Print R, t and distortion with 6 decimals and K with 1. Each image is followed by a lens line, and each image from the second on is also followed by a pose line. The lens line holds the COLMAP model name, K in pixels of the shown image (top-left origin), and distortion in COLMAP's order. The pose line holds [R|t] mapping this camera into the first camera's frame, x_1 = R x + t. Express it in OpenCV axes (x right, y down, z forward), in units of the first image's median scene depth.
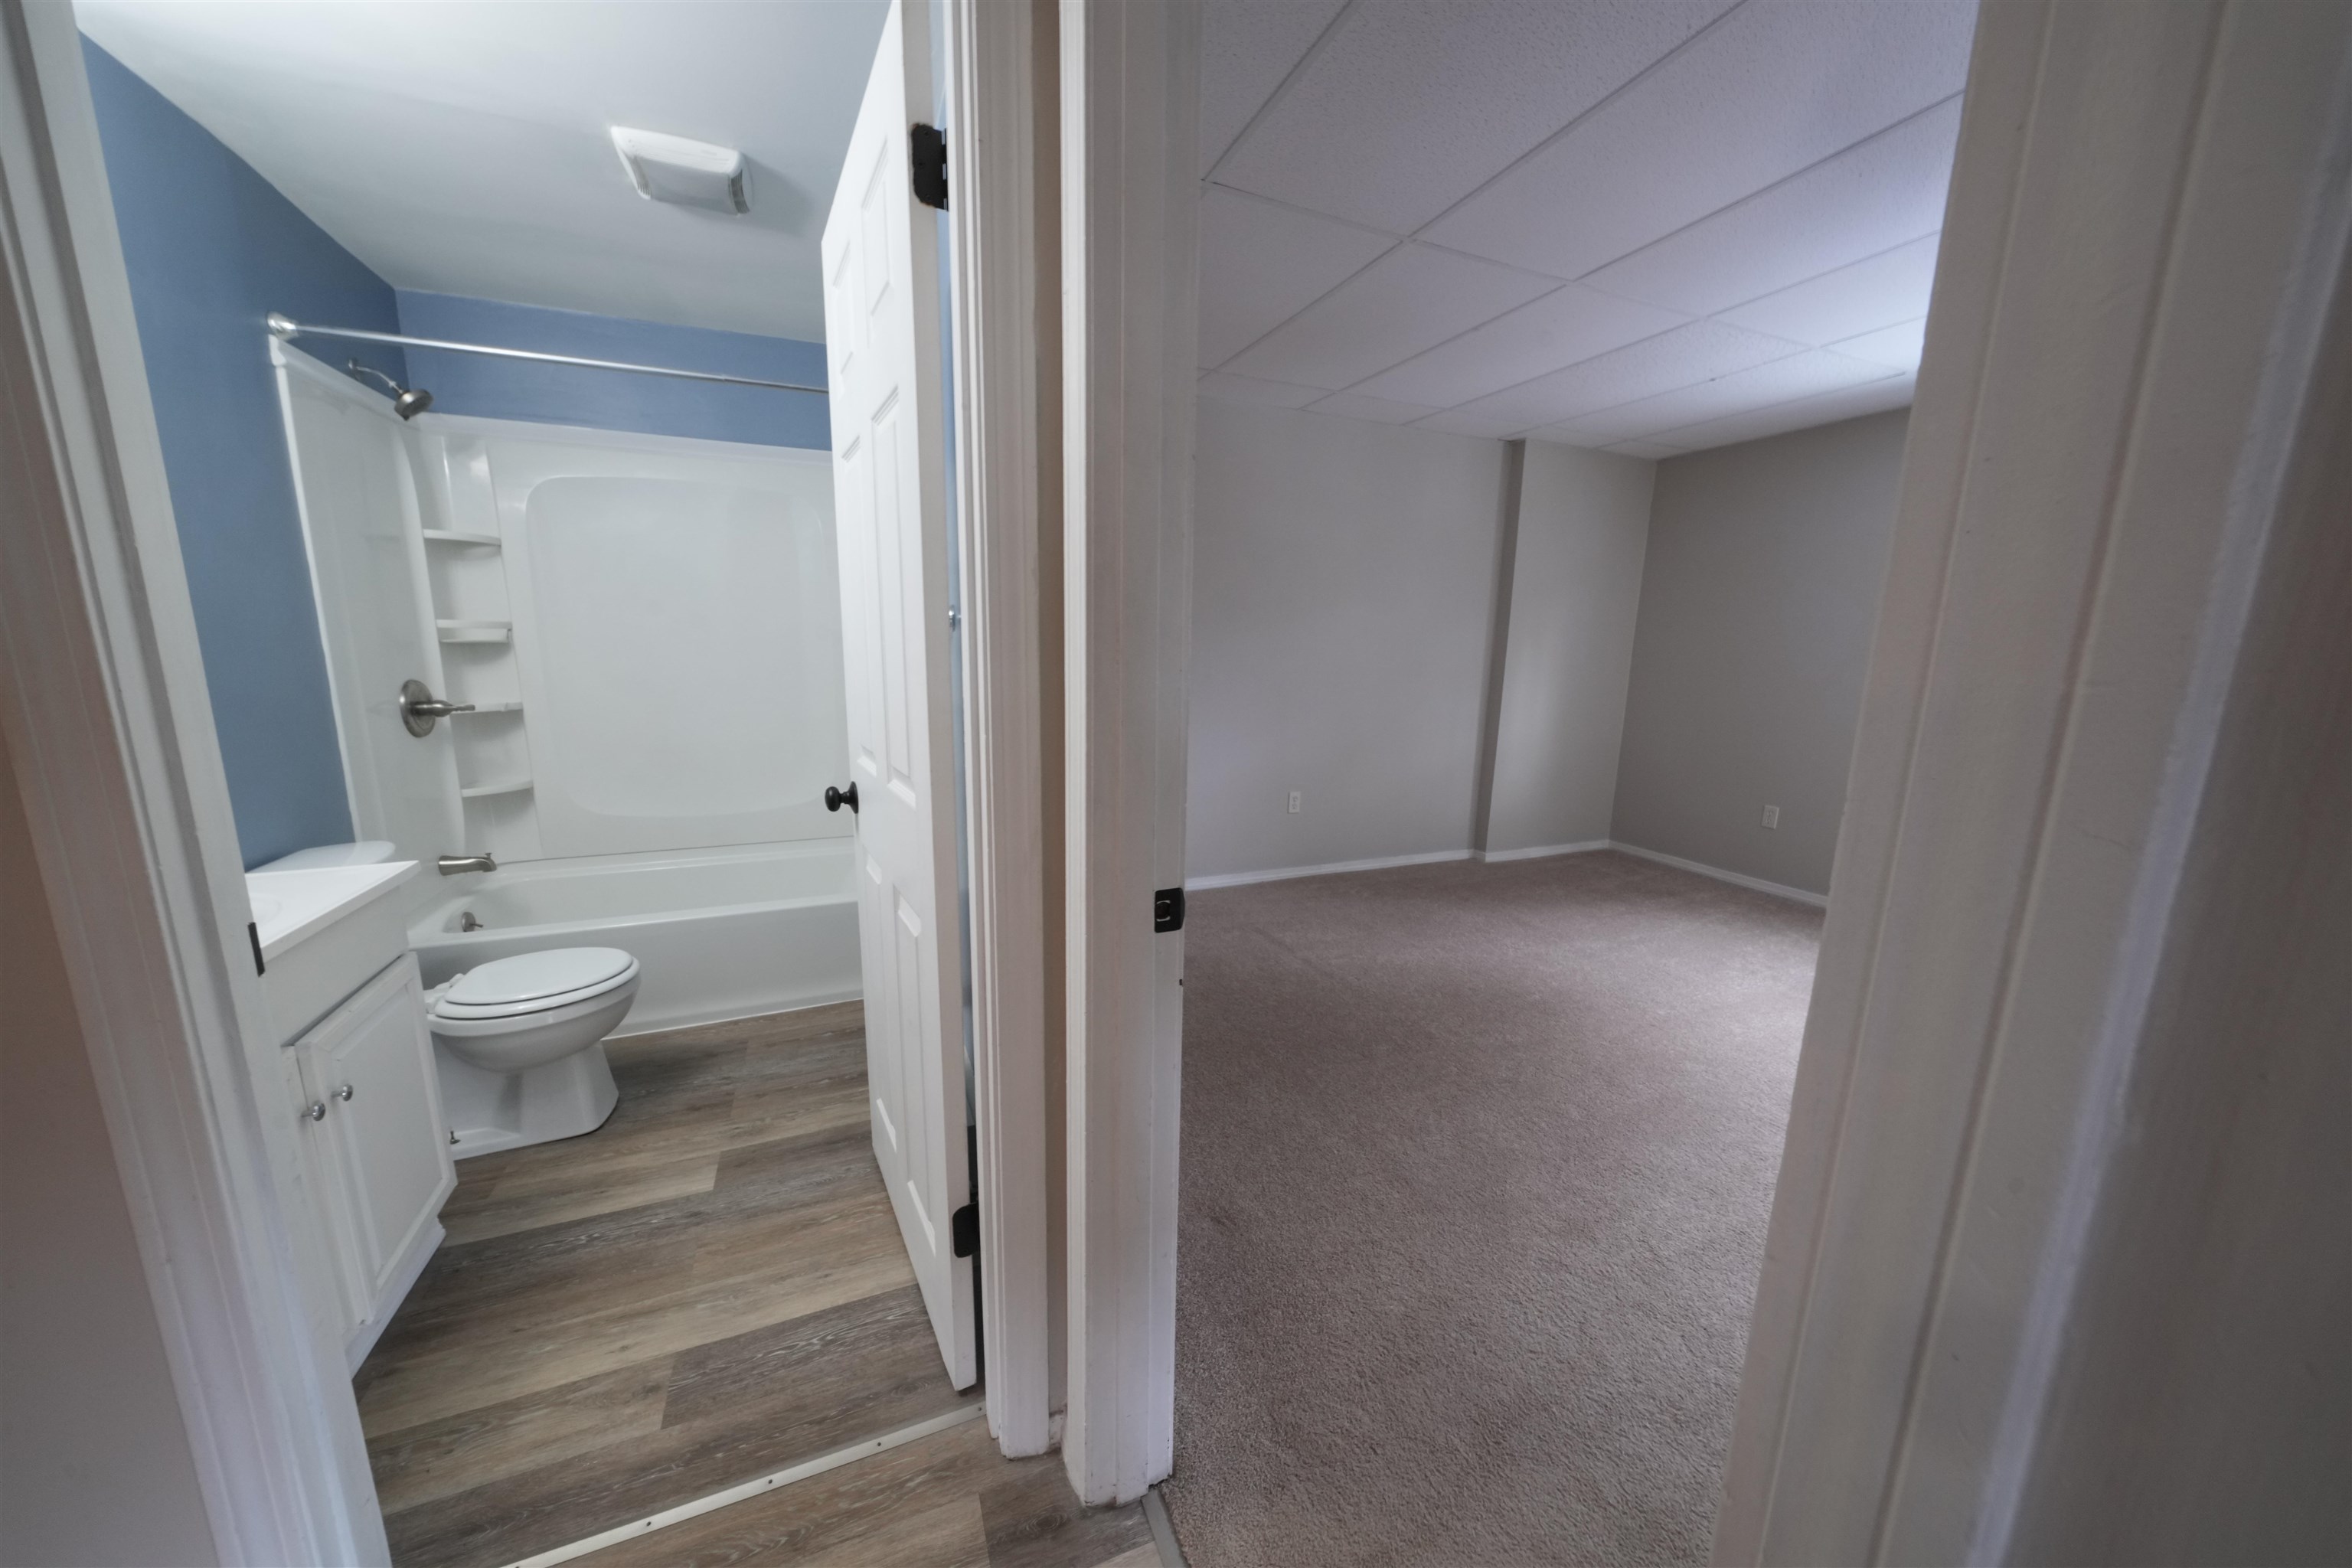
lens RADIAL K [[794.8, 0, 1175.9], [0, 794.8, 787.4], [0, 0, 1]] dist [-0.009574, 0.001051]
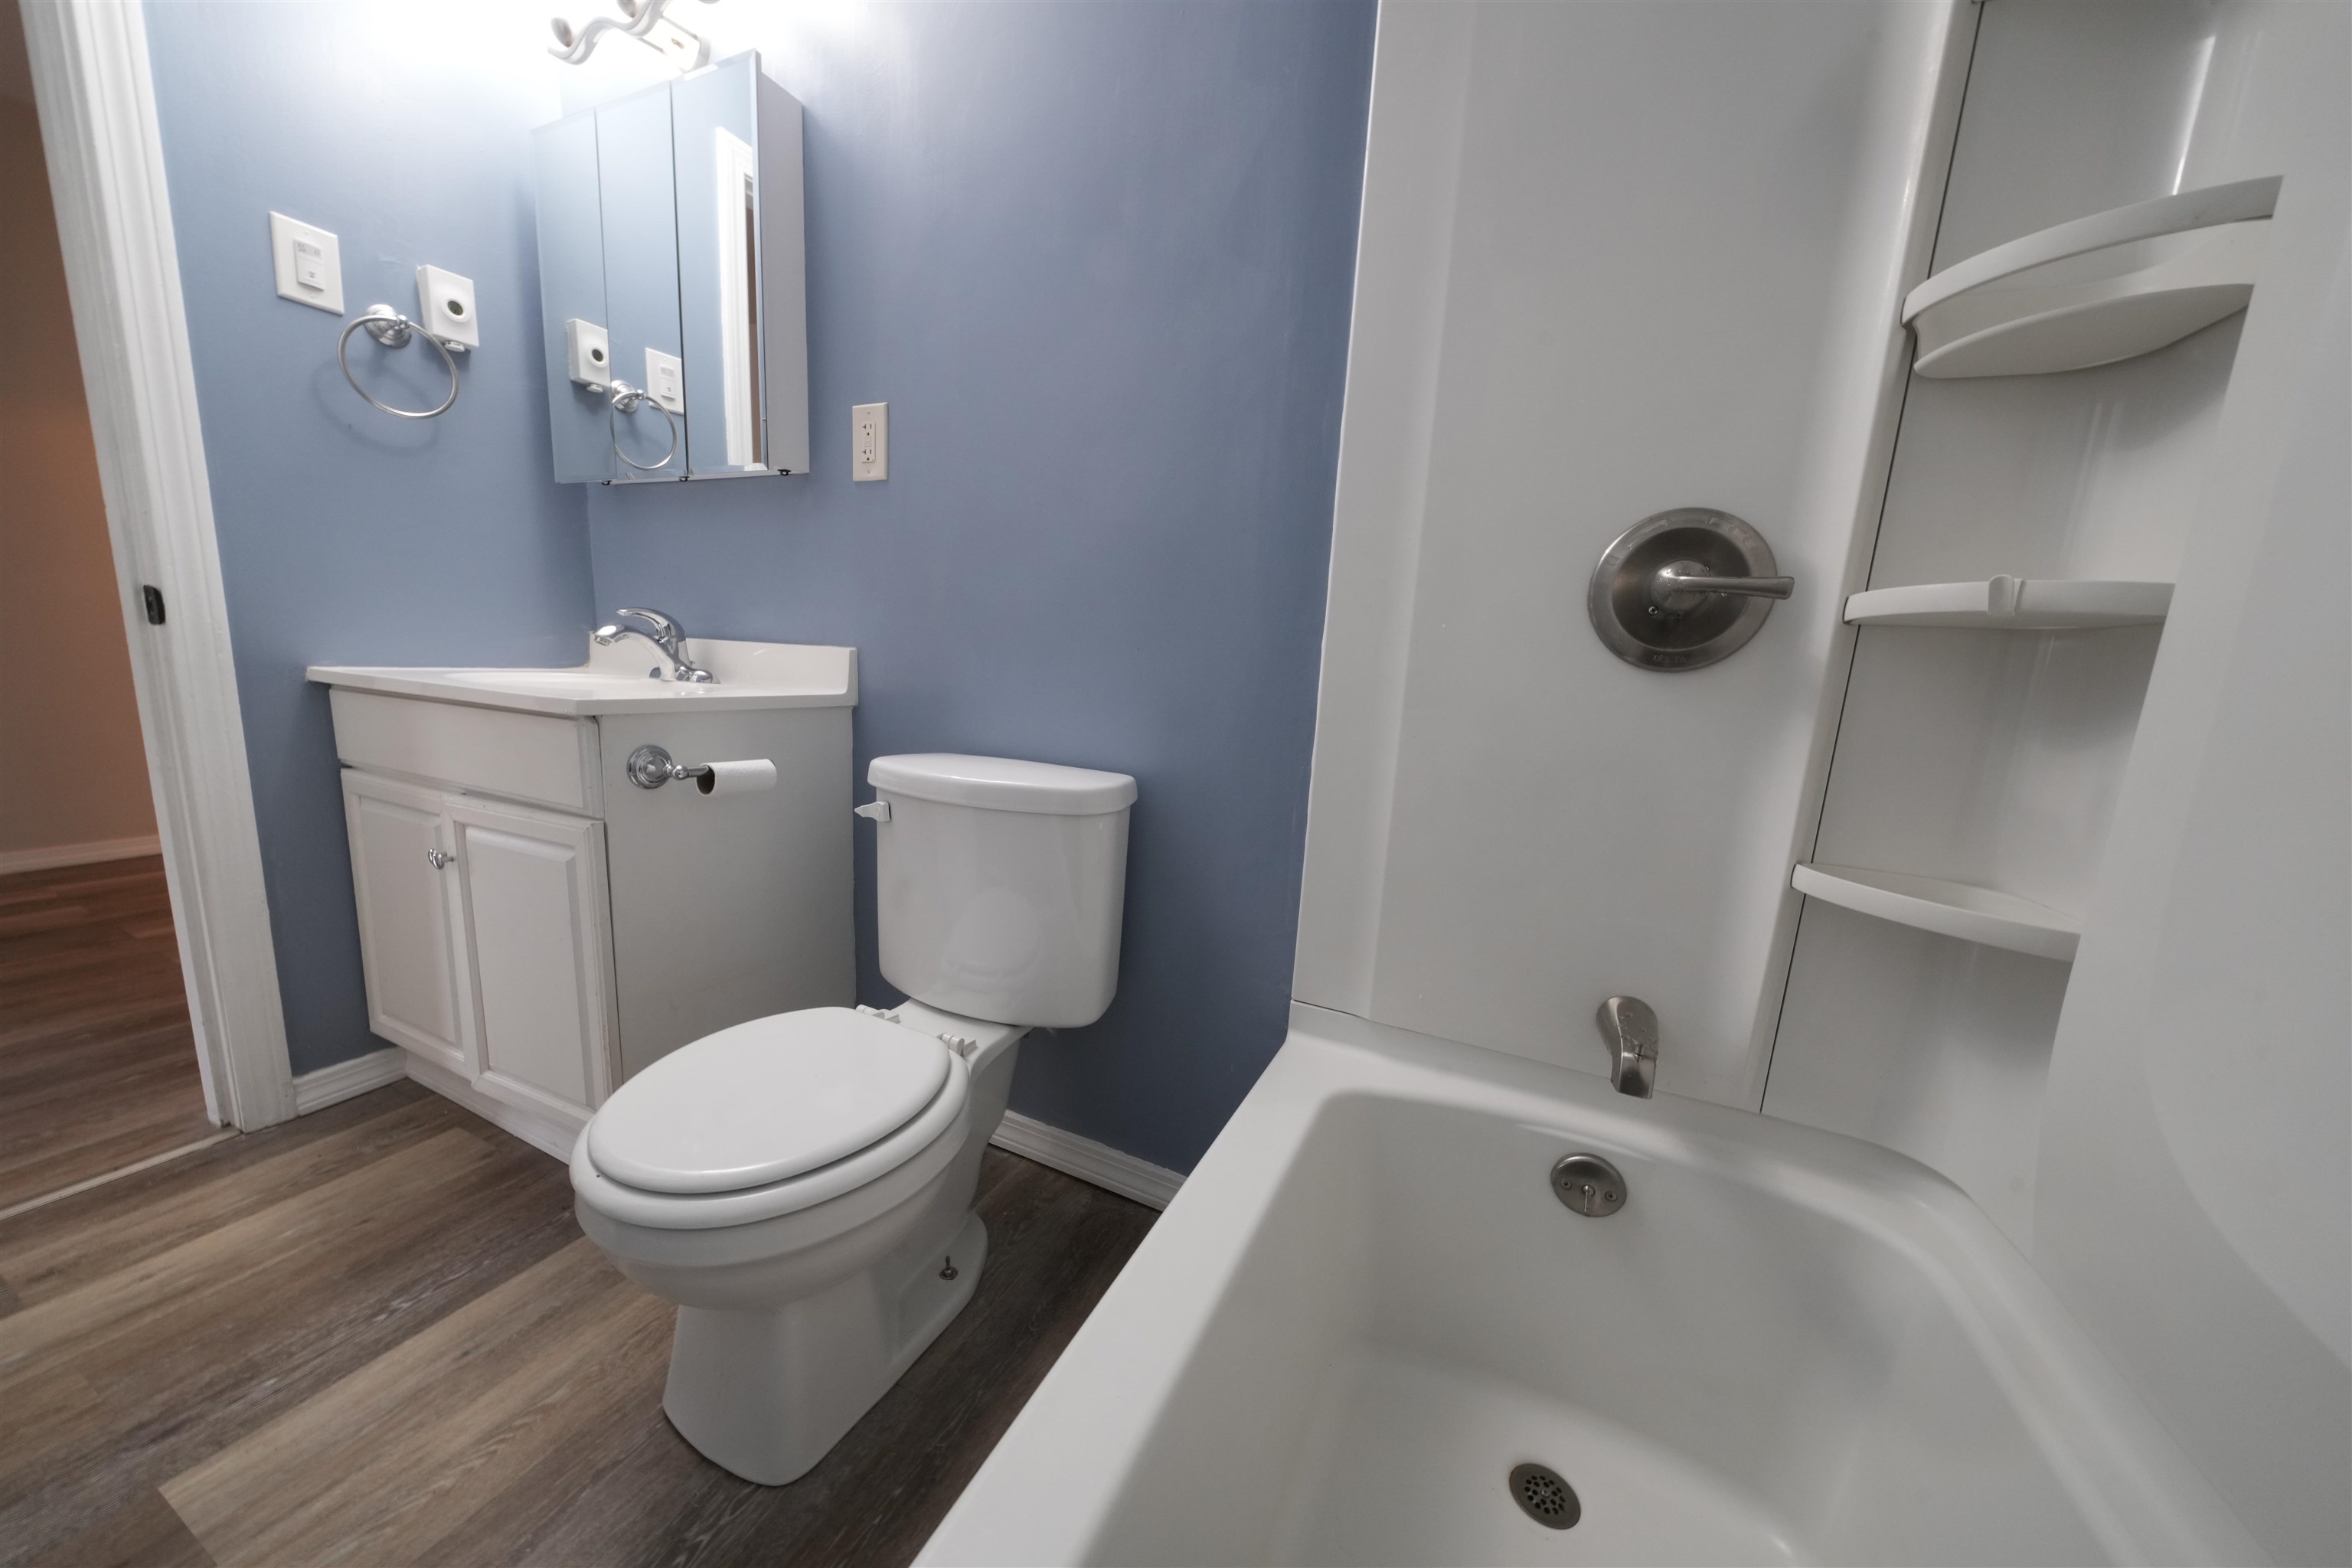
lens RADIAL K [[794.8, 0, 1168.8], [0, 794.8, 792.8], [0, 0, 1]] dist [-0.009574, 0.001051]
pose [[-0.746196, 0.074003, -0.661601, -0.727874], [-0.174726, 0.937193, 0.301896, -0.109612], [0.642388, 0.340872, -0.686399, 1.501569]]
